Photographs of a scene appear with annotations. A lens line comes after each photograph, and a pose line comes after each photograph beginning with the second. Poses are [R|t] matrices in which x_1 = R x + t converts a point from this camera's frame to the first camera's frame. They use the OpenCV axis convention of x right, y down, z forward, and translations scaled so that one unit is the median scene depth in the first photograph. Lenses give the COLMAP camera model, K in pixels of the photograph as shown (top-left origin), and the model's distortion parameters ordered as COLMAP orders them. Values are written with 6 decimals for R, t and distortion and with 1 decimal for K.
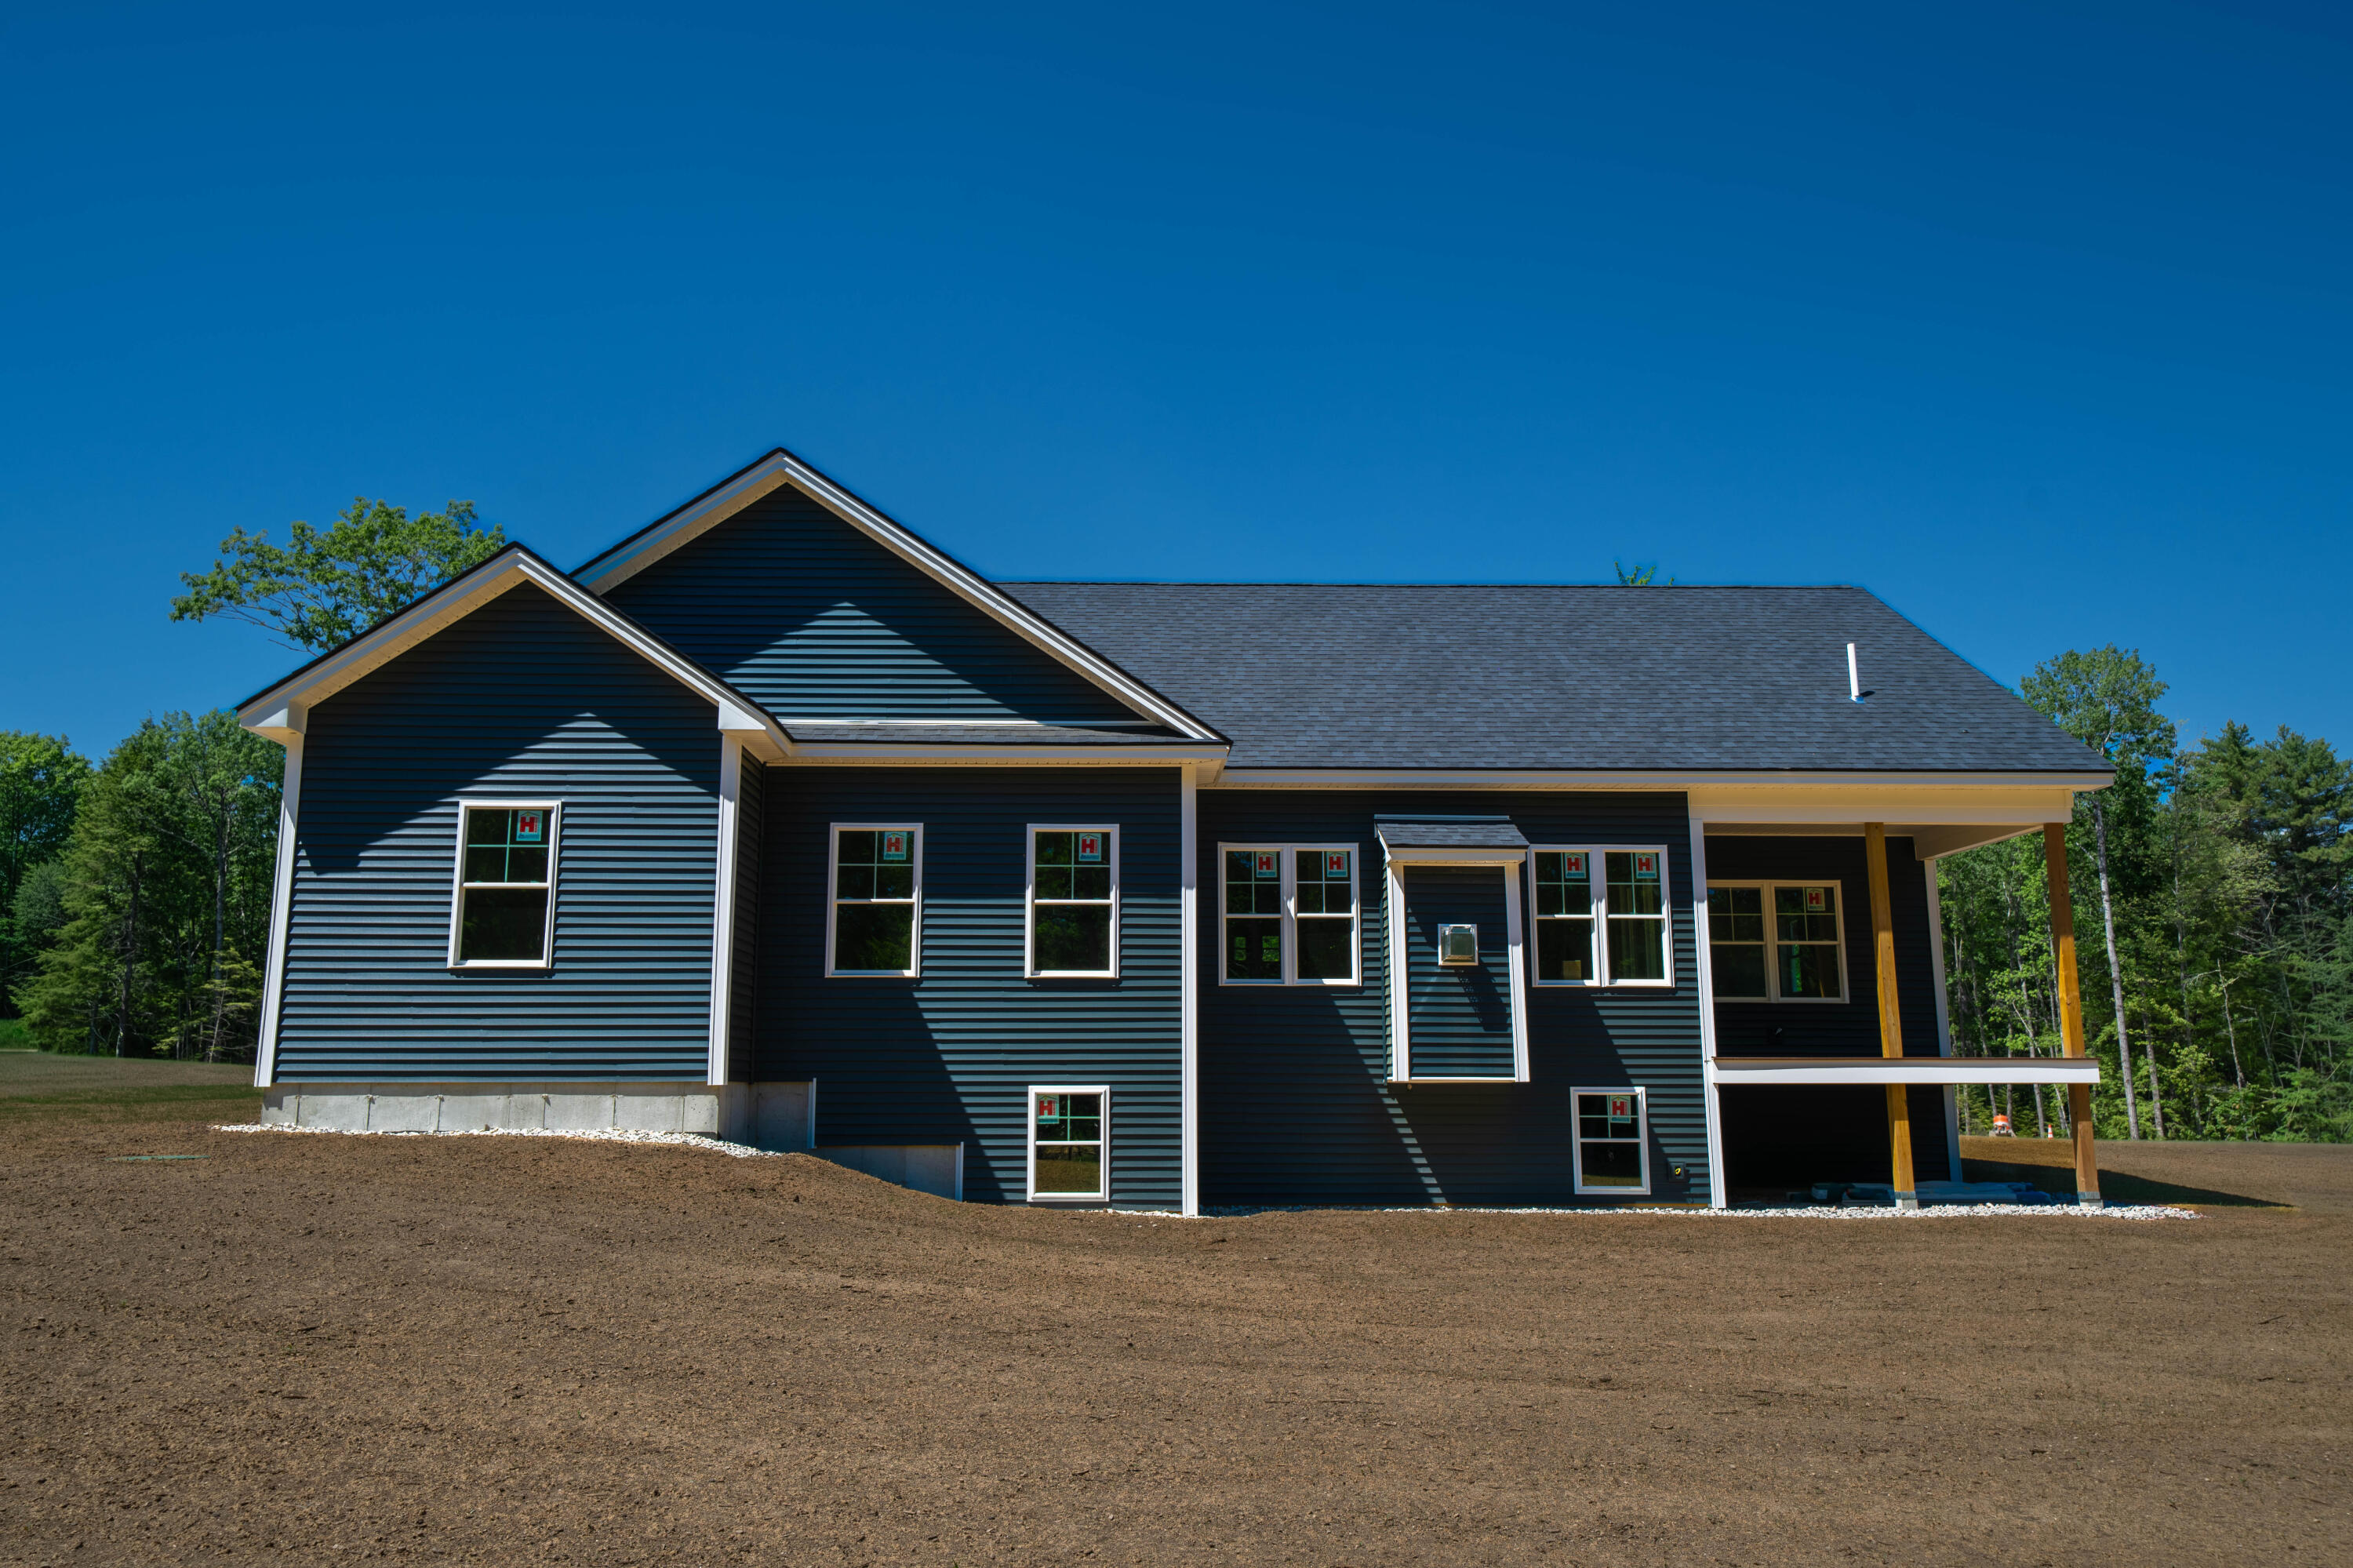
lens RADIAL K [[1750.6, 0, 1176.5], [0, 1750.6, 784.0], [0, 0, 1]] dist [0.012993, 0.001929]
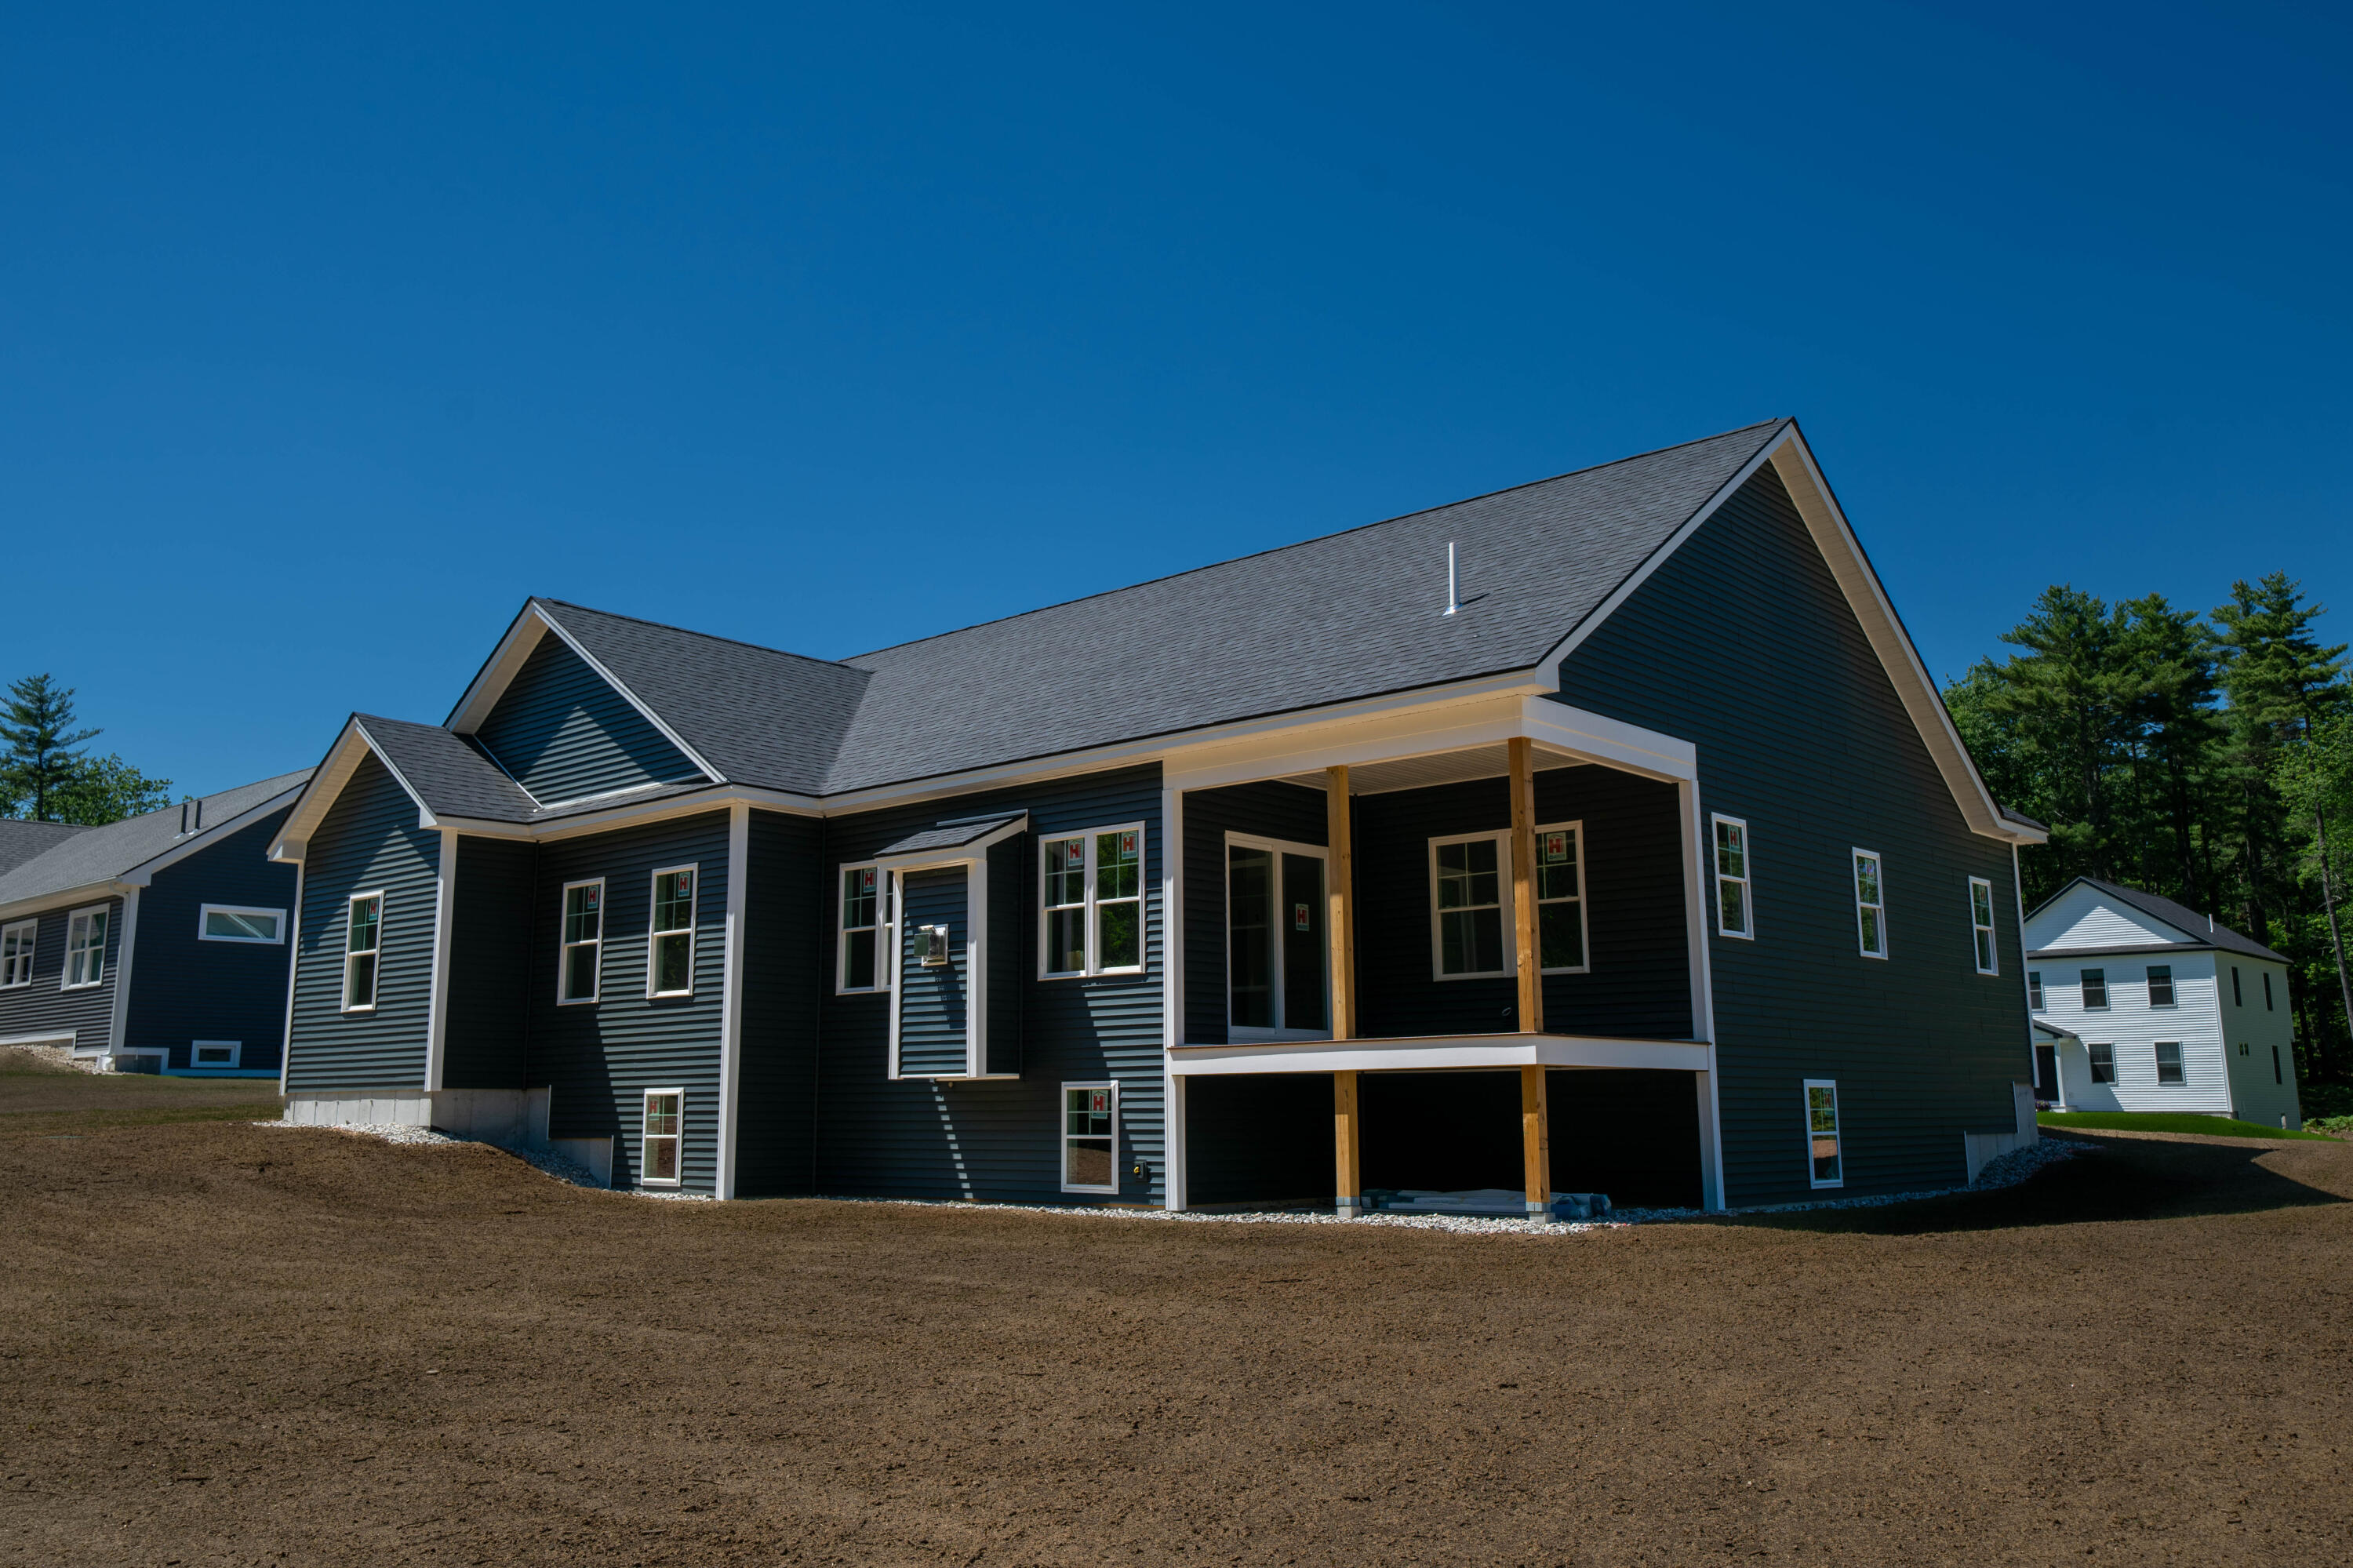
lens RADIAL K [[1790.0, 0, 1176.5], [0, 1790.0, 784.0], [0, 0, 1]] dist [0.005381, -0.000195]
pose [[0.744352, -0.125172, -0.655952, 0.992715], [0.124833, 0.991042, -0.047459, 0.067699], [0.656016, -0.046558, 0.753309, 0.318189]]
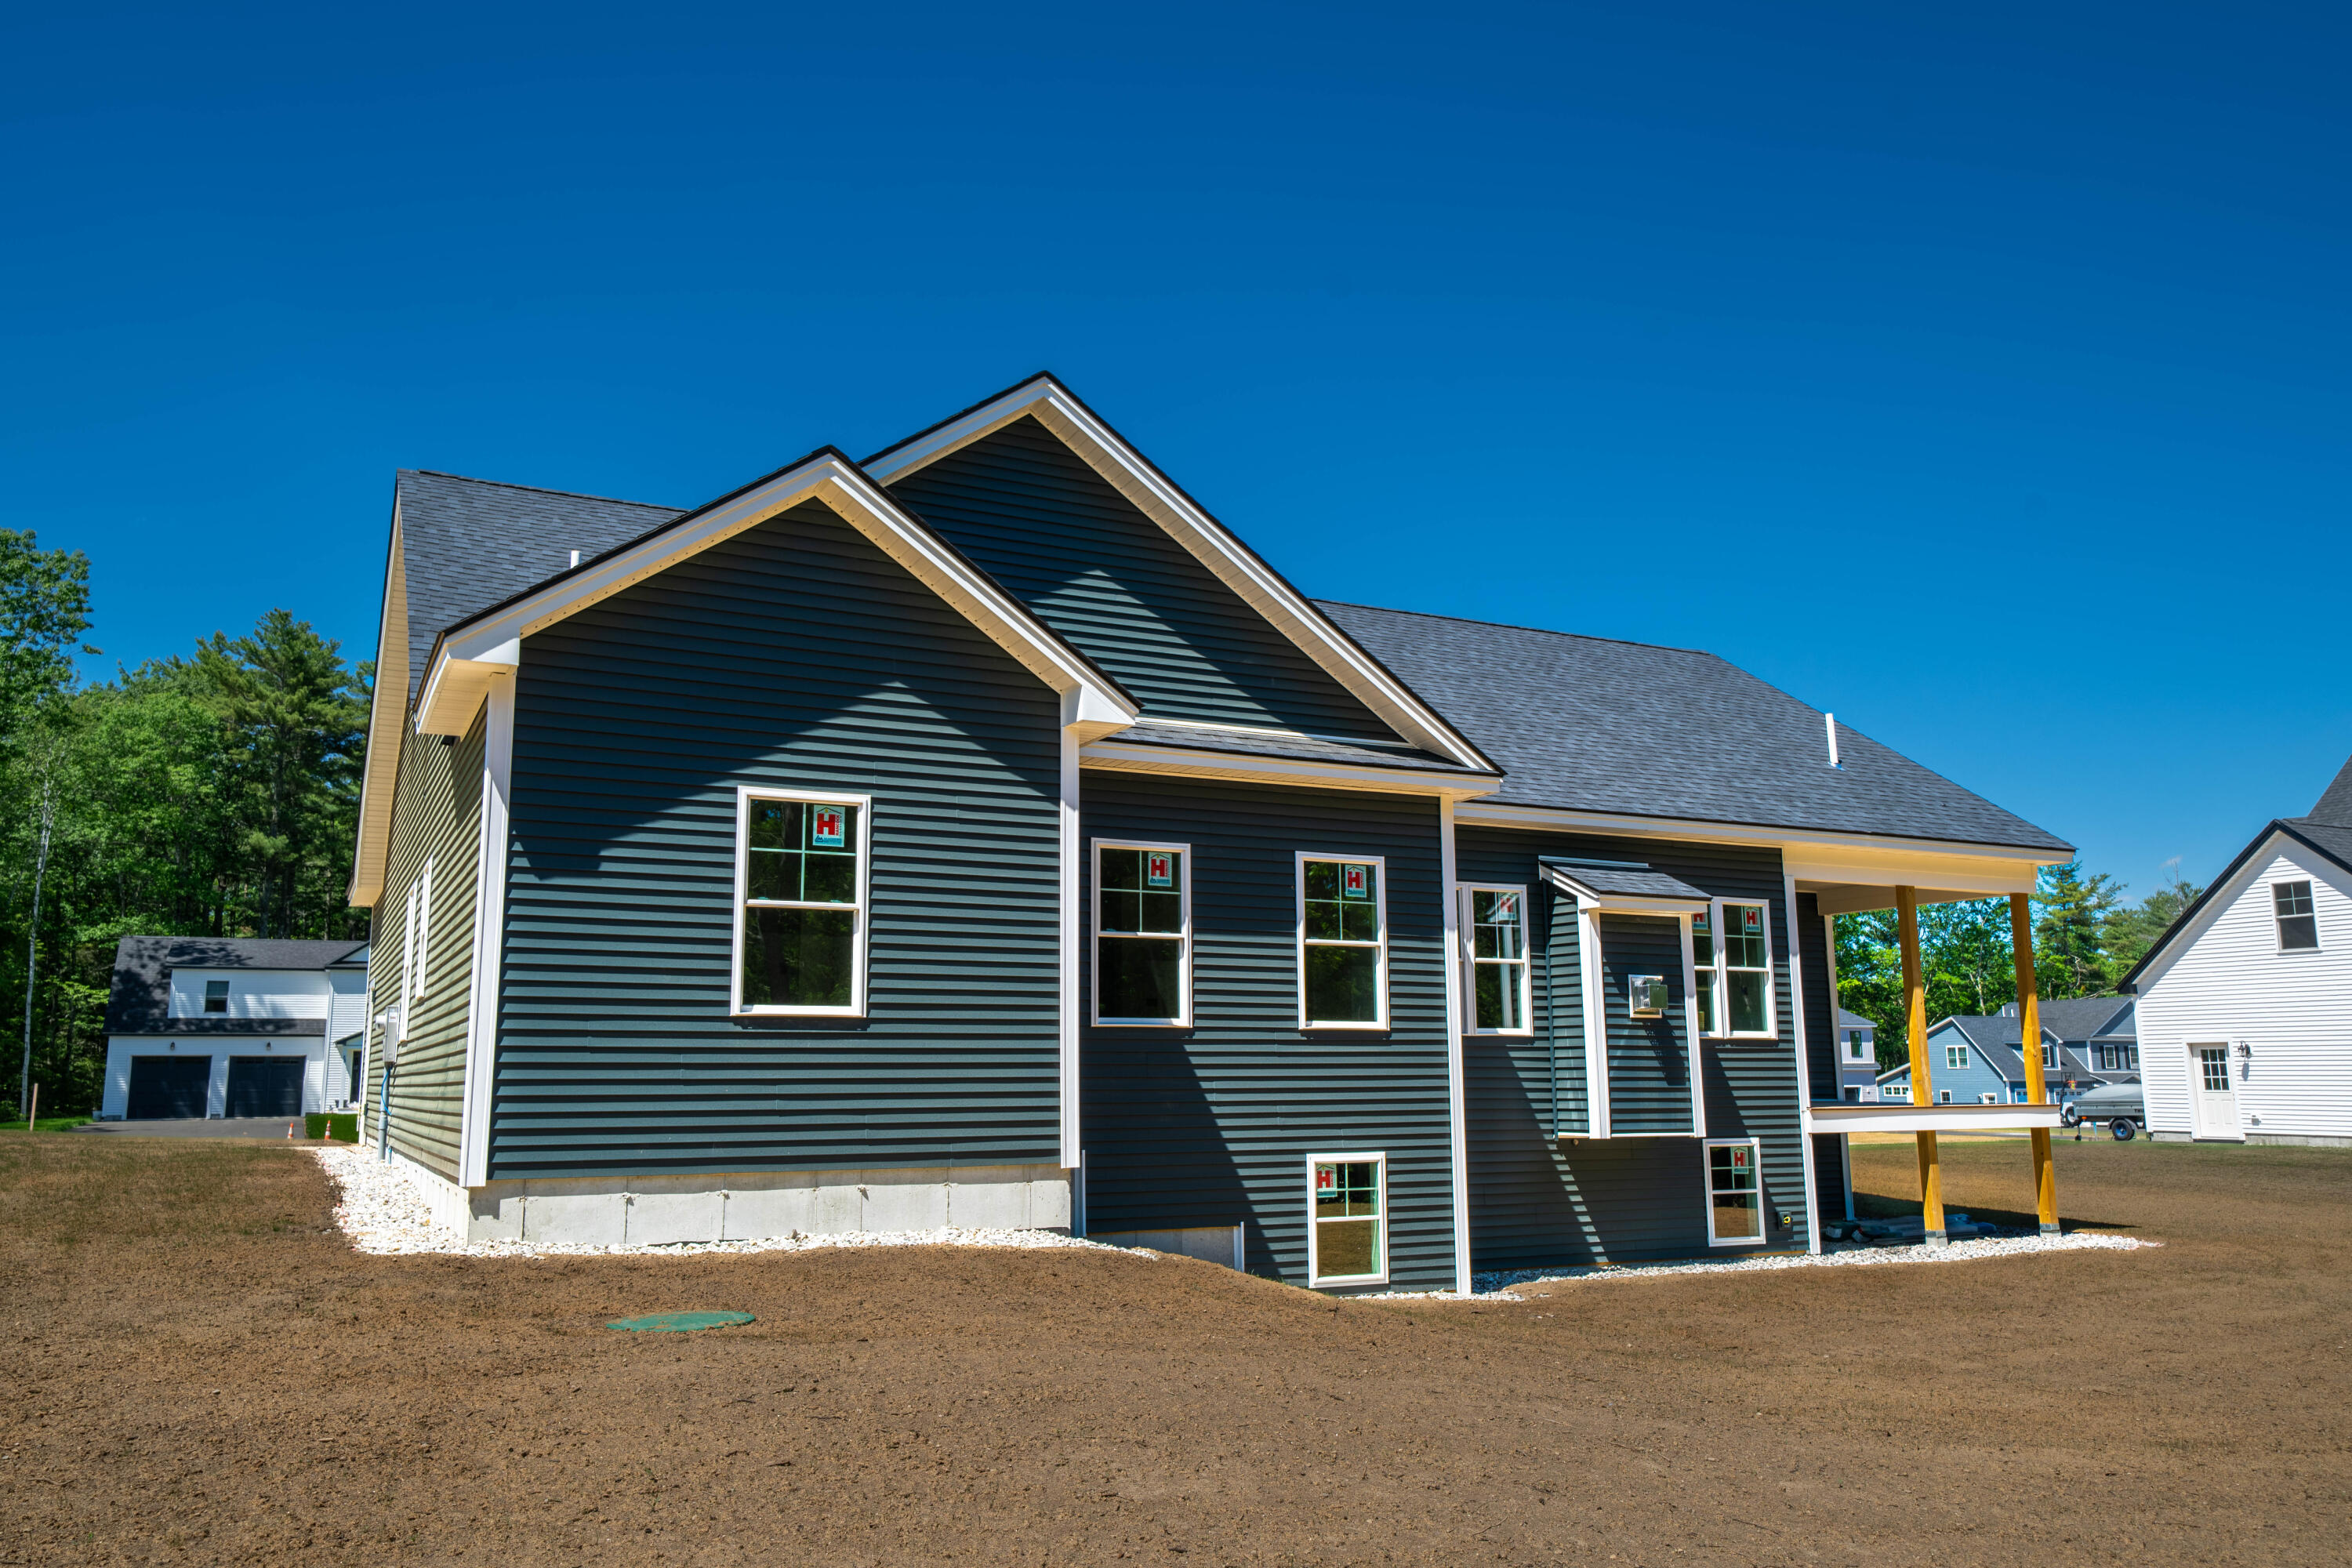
lens RADIAL K [[1789.1, 0, 1176.0], [0, 1789.1, 784.0], [0, 0, 1]] dist [0.005381, -0.000195]
pose [[0.896853, 0.068113, 0.437052, -0.531046], [-0.070349, 0.997461, -0.011092, 0.003645], [-0.436698, -0.020798, 0.899368, 0.229088]]
